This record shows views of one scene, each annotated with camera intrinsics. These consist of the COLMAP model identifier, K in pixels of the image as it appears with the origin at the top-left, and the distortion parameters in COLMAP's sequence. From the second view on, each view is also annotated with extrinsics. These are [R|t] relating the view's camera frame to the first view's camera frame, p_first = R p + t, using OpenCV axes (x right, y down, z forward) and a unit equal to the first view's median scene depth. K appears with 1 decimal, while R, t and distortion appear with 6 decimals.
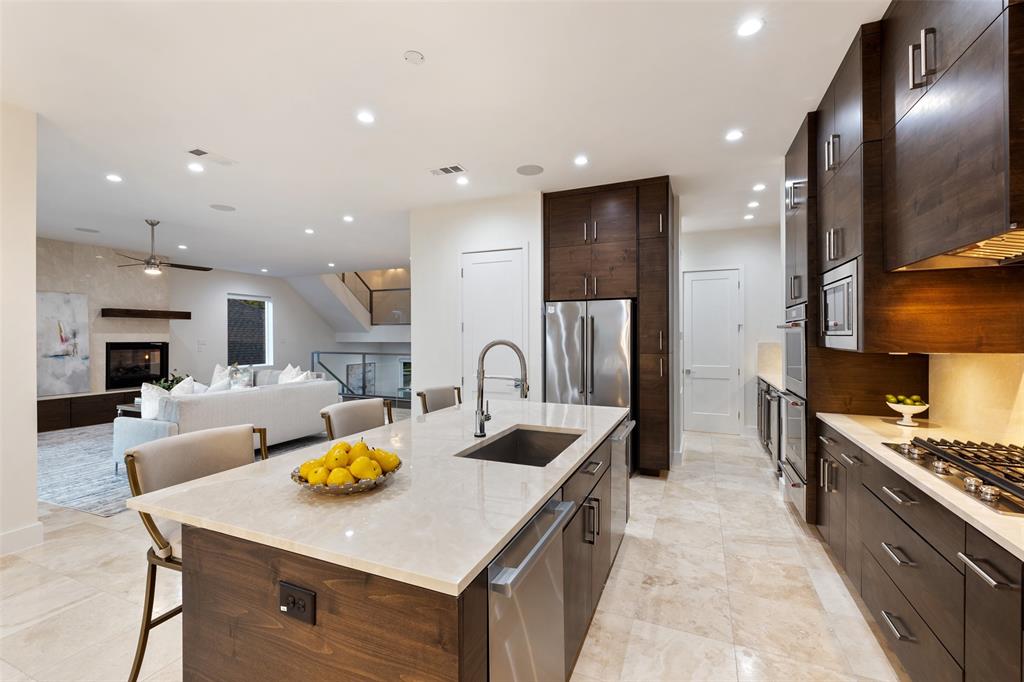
lens RADIAL K [[429.5, 0, 511.9], [0, 429.5, 338.6], [0, 0, 1]] dist [0.001961, -0.000228]
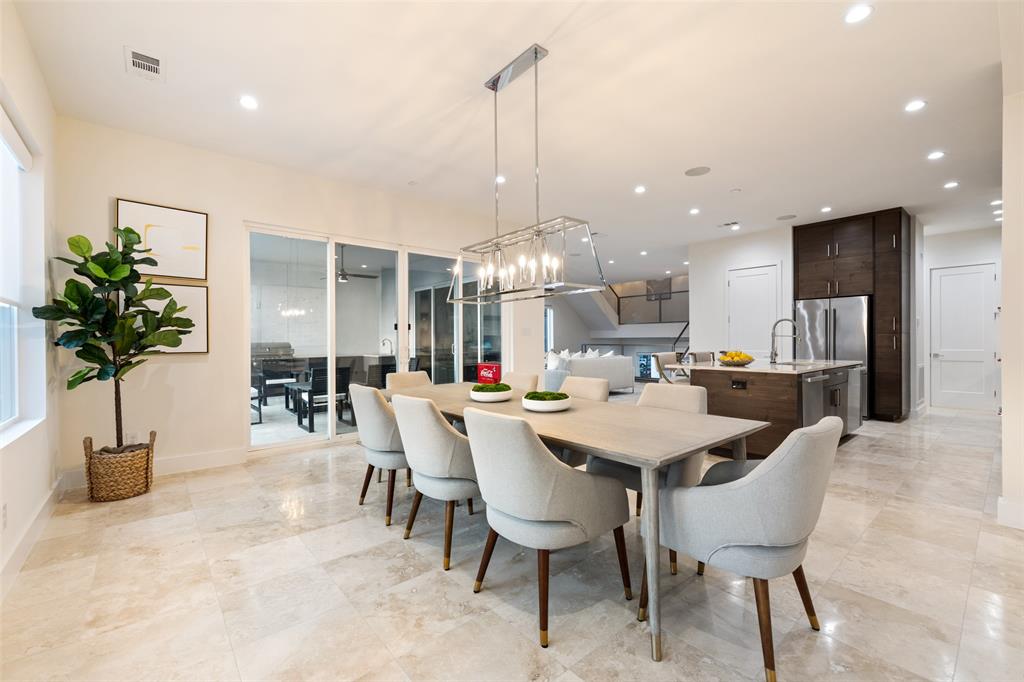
lens RADIAL K [[429.5, 0, 512.2], [0, 429.5, 343.2], [0, 0, 1]] dist [0.001961, -0.000228]
pose [[0.898164, -0.000128, -0.439660, -0.145366], [0.000985, 0.999998, 0.001722, 0.057643], [0.439659, -0.001980, 0.898163, -0.748105]]
